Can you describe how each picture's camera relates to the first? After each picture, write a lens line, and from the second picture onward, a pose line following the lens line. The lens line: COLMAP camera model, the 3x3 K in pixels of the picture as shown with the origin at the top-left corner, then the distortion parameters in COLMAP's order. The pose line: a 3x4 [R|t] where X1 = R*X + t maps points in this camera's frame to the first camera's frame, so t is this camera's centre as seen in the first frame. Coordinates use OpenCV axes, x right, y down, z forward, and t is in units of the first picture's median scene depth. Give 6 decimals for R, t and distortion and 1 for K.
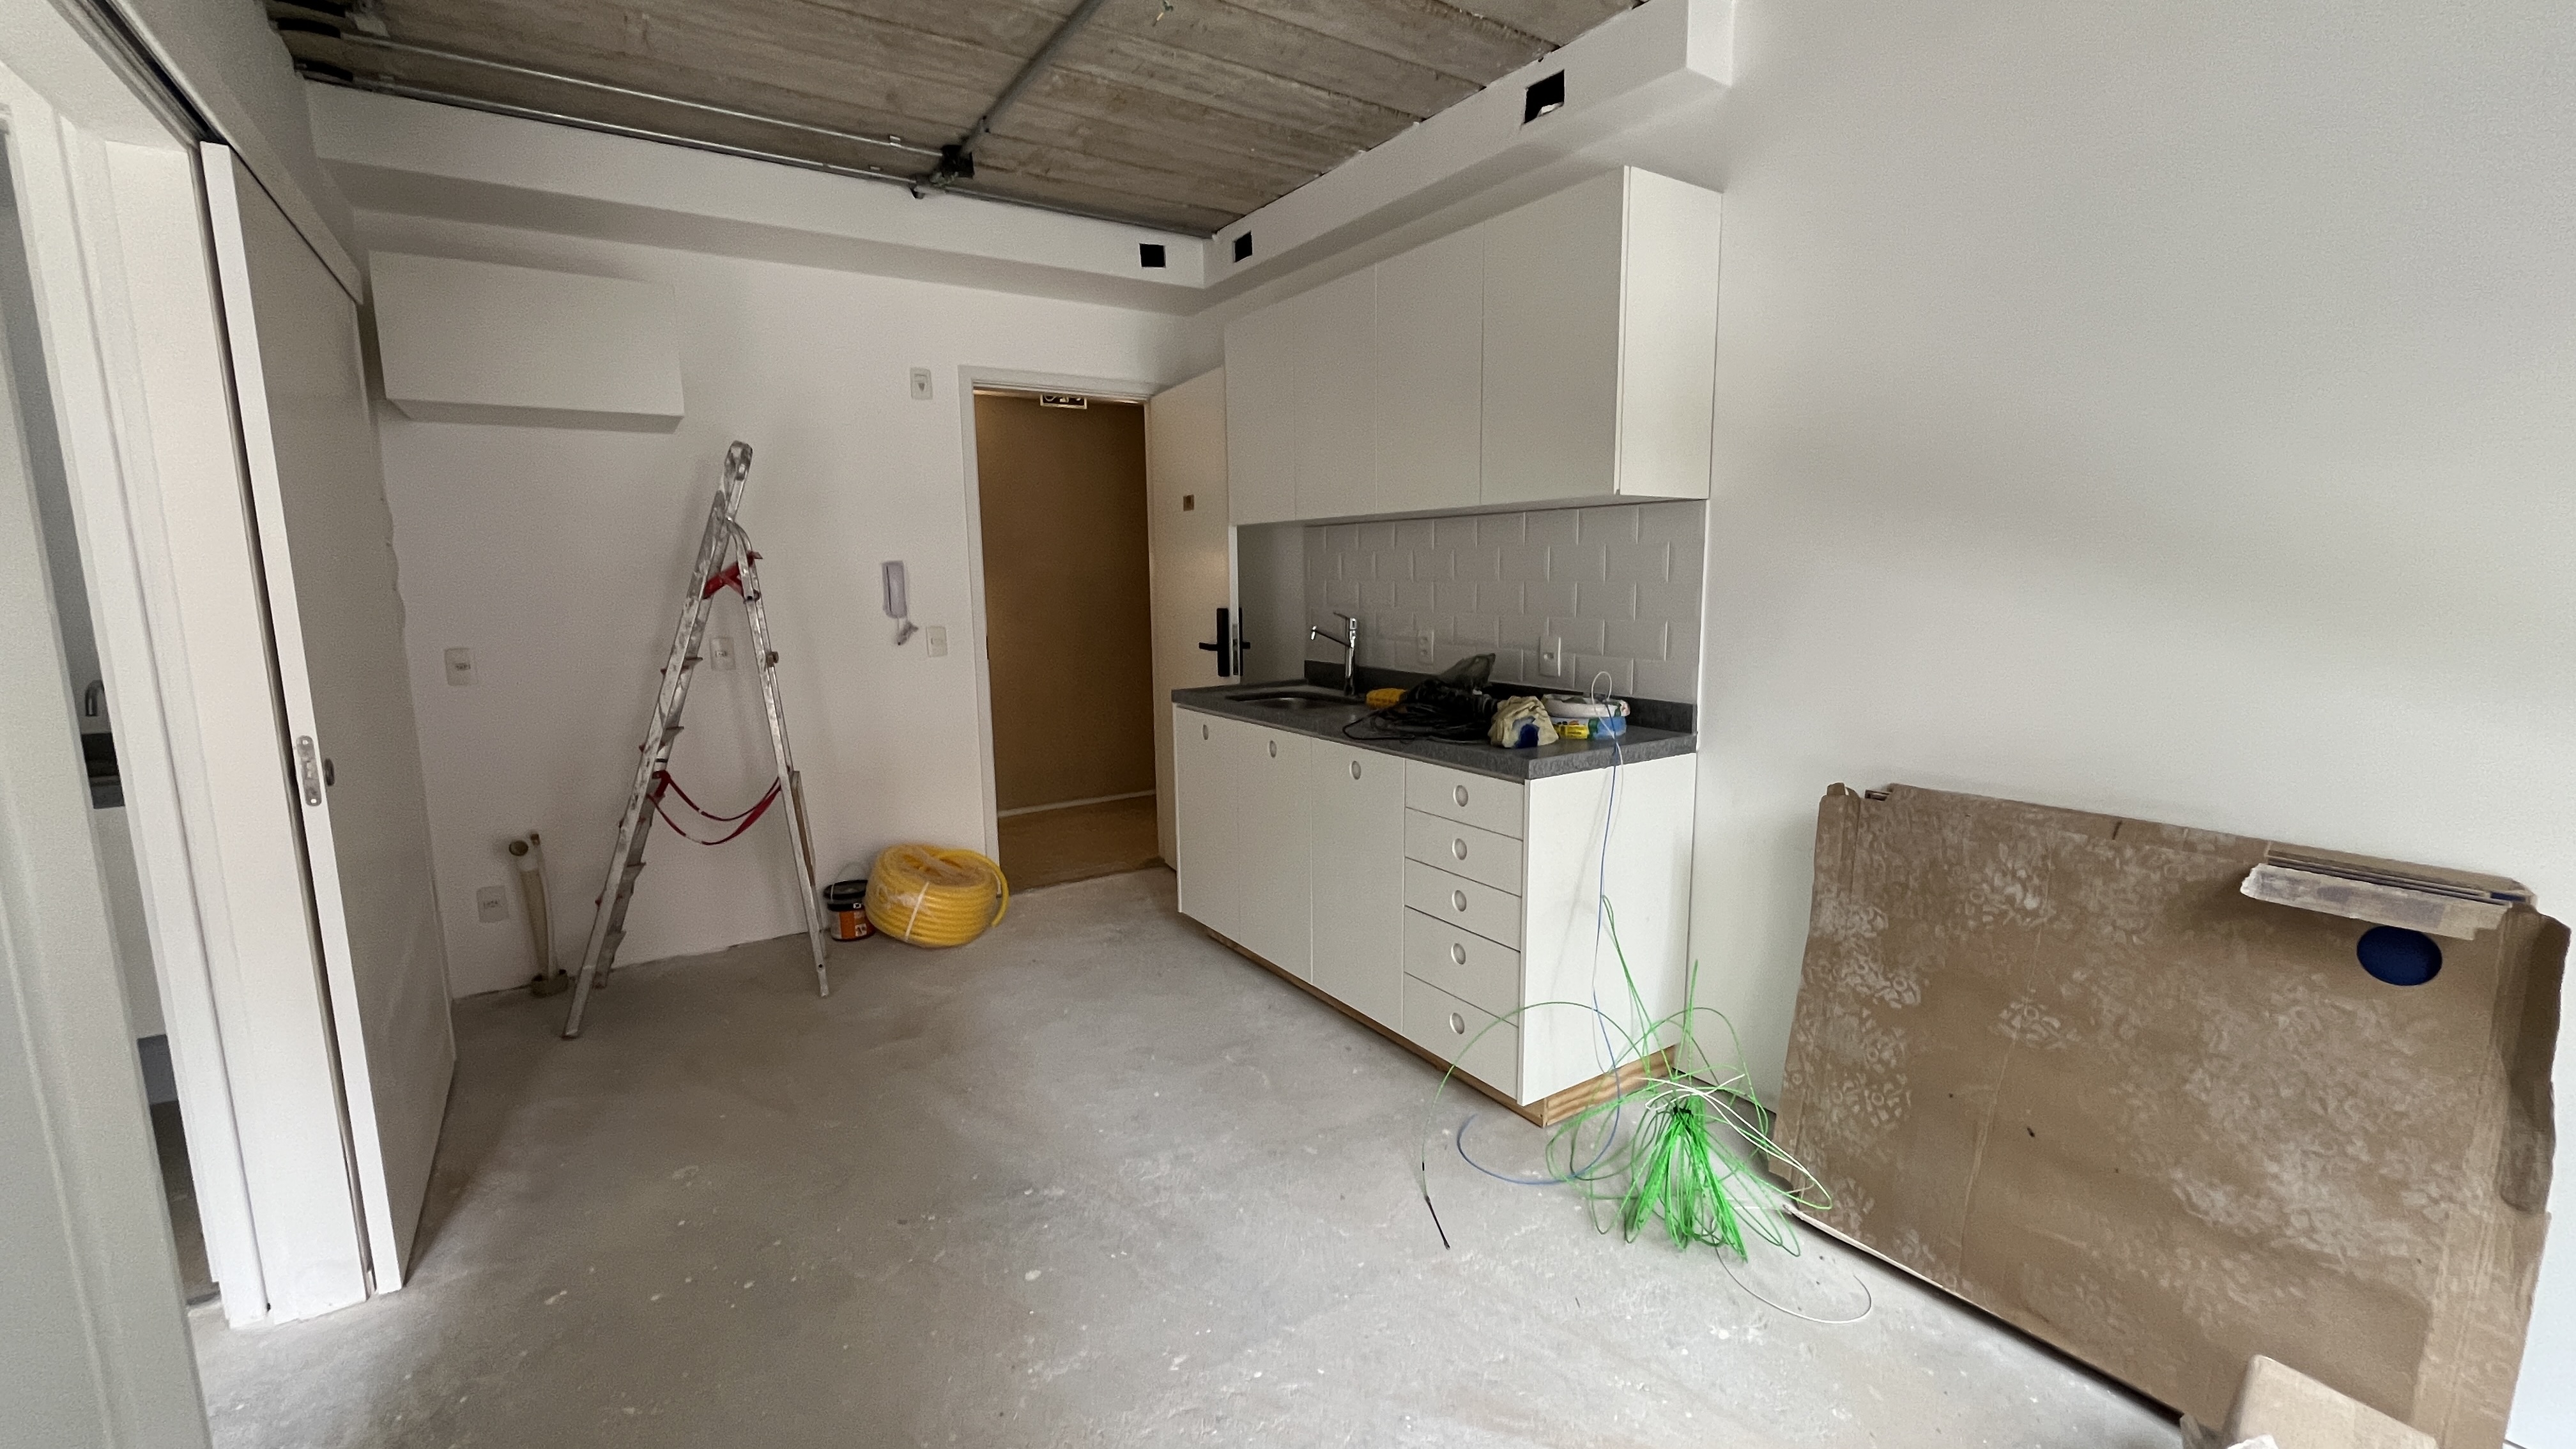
lens RADIAL K [[1049.9, 0, 1282.0], [0, 1049.9, 722.0], [0, 0, 1]] dist [-0.002024, 0.000058]
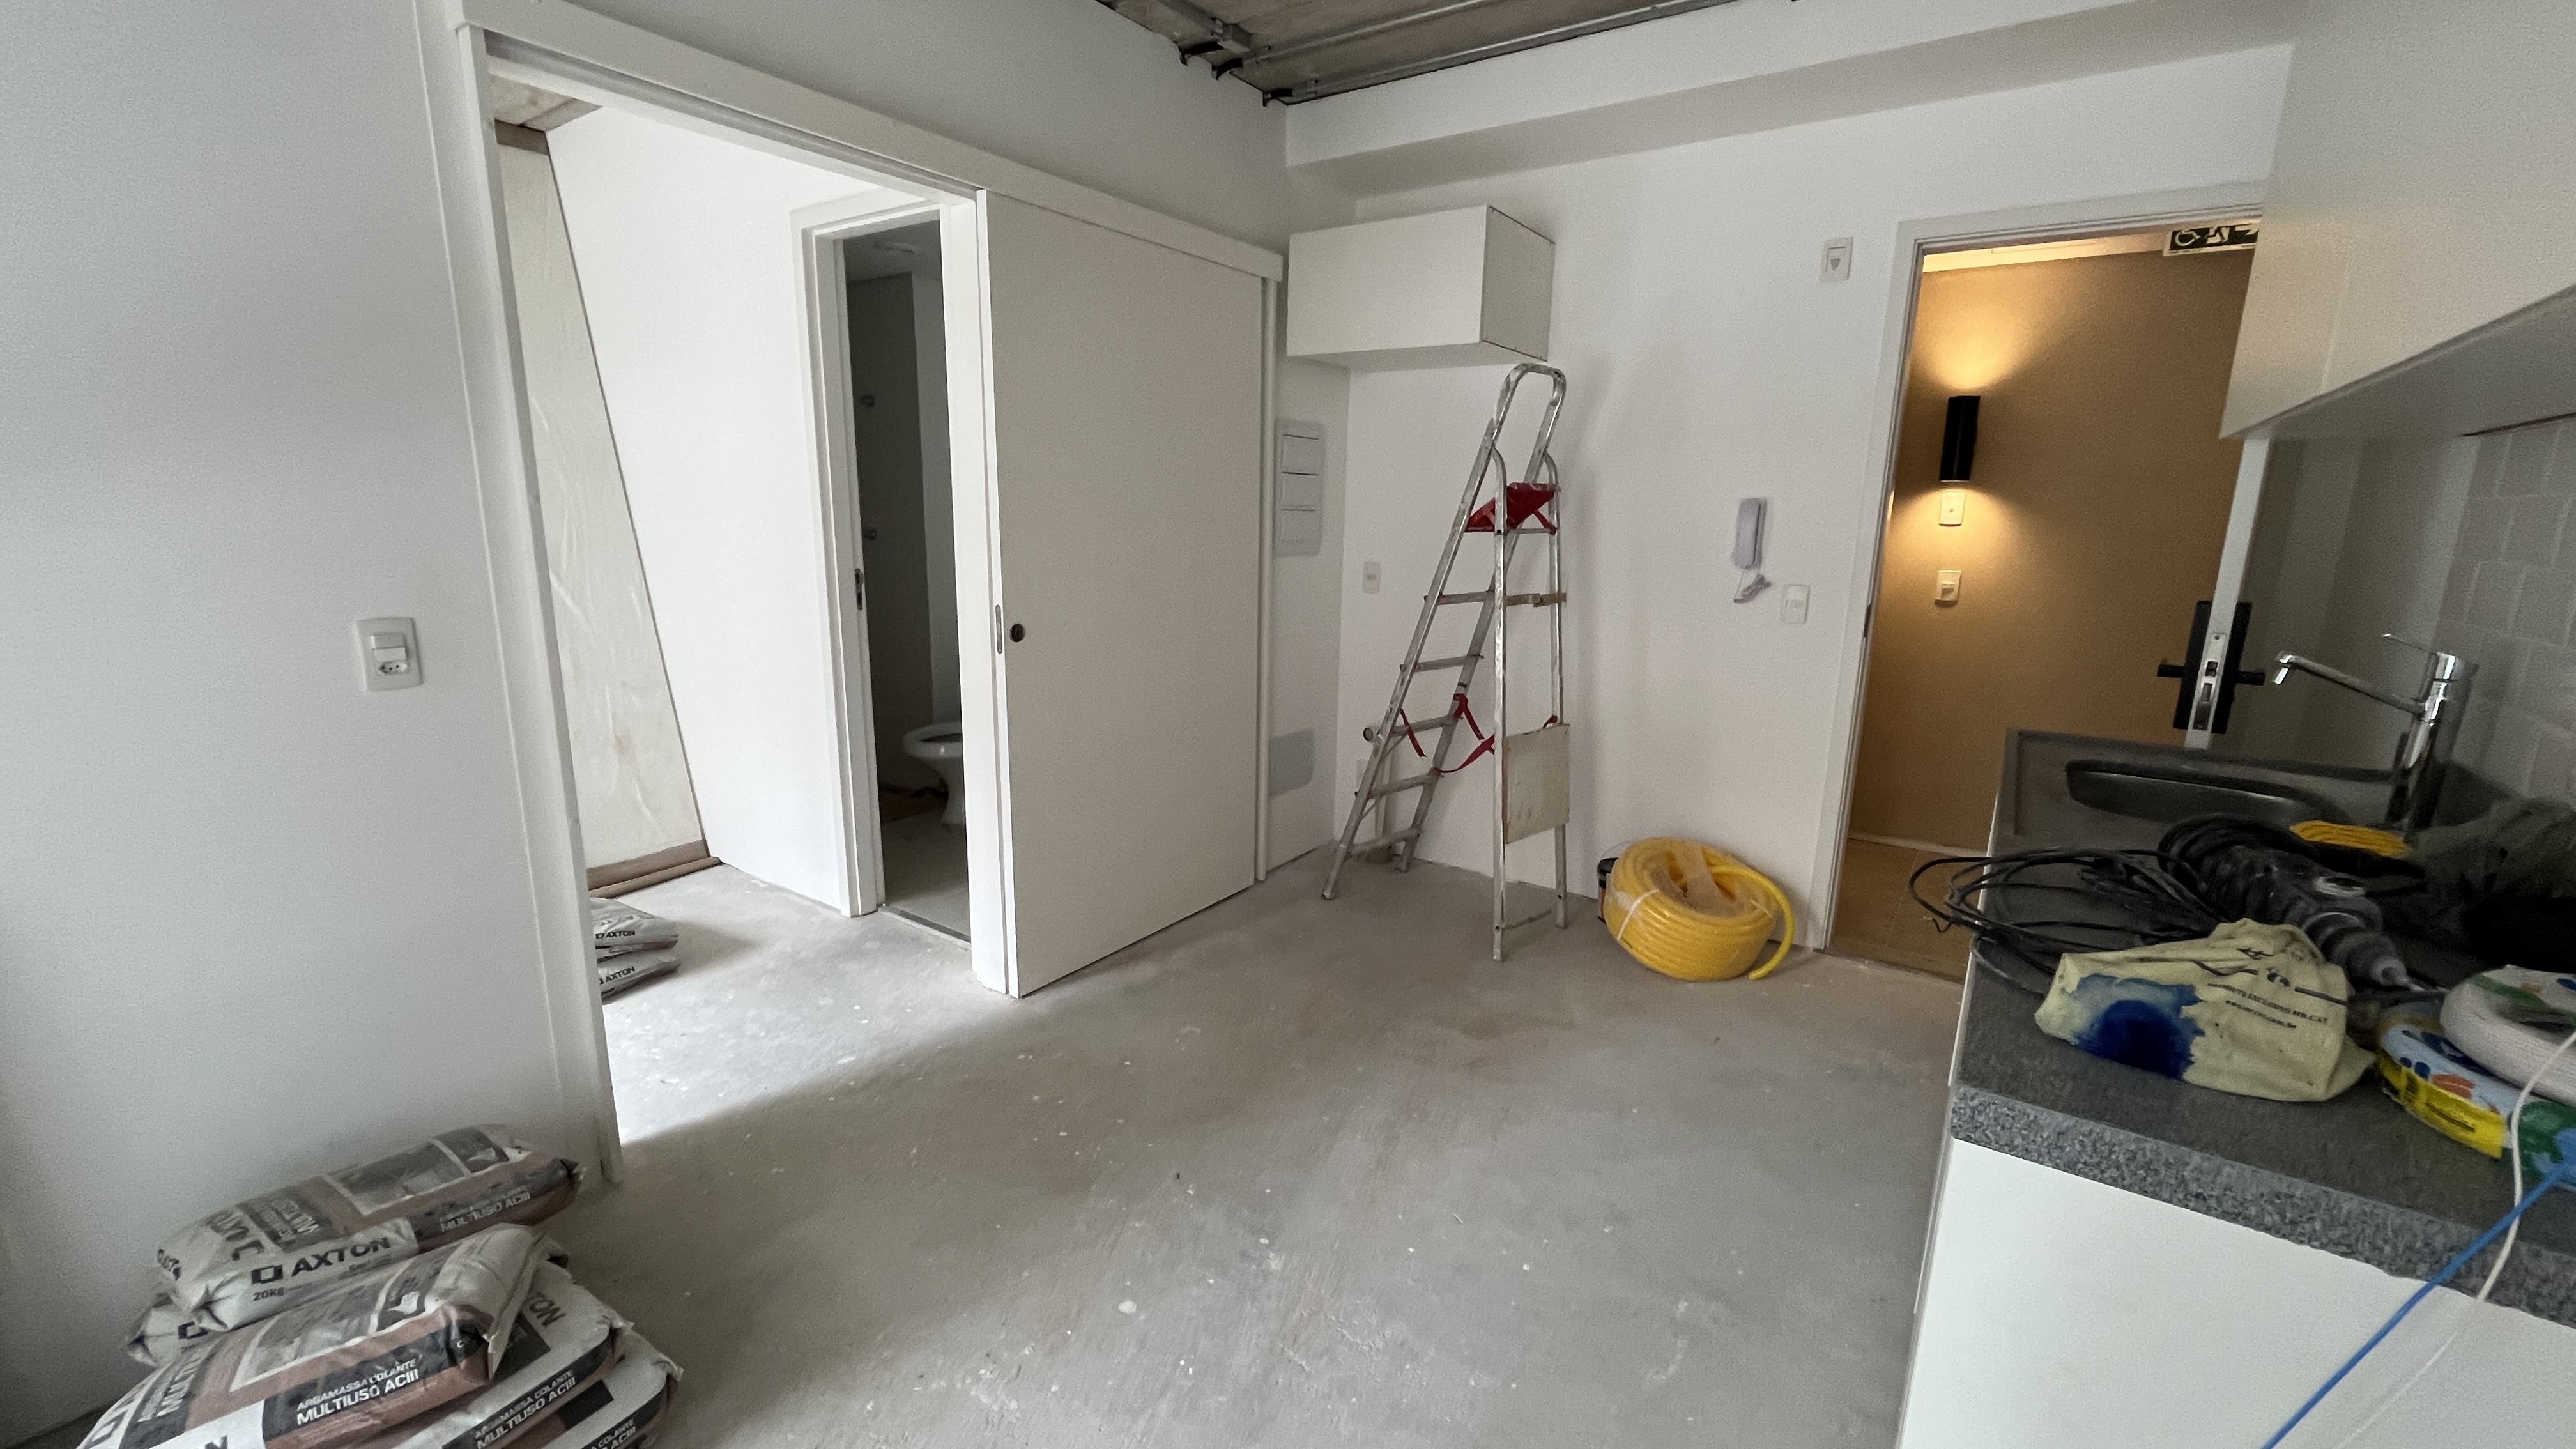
lens RADIAL K [[1049.9, 0, 1282.0], [0, 1049.9, 722.0], [0, 0, 1]] dist [-0.002024, 0.000058]
pose [[0.366891, 0.212633, -0.905637, 0.310647], [-0.159813, 0.973460, 0.163814, -0.073033], [0.916434, 0.084630, 0.391135, 0.448053]]
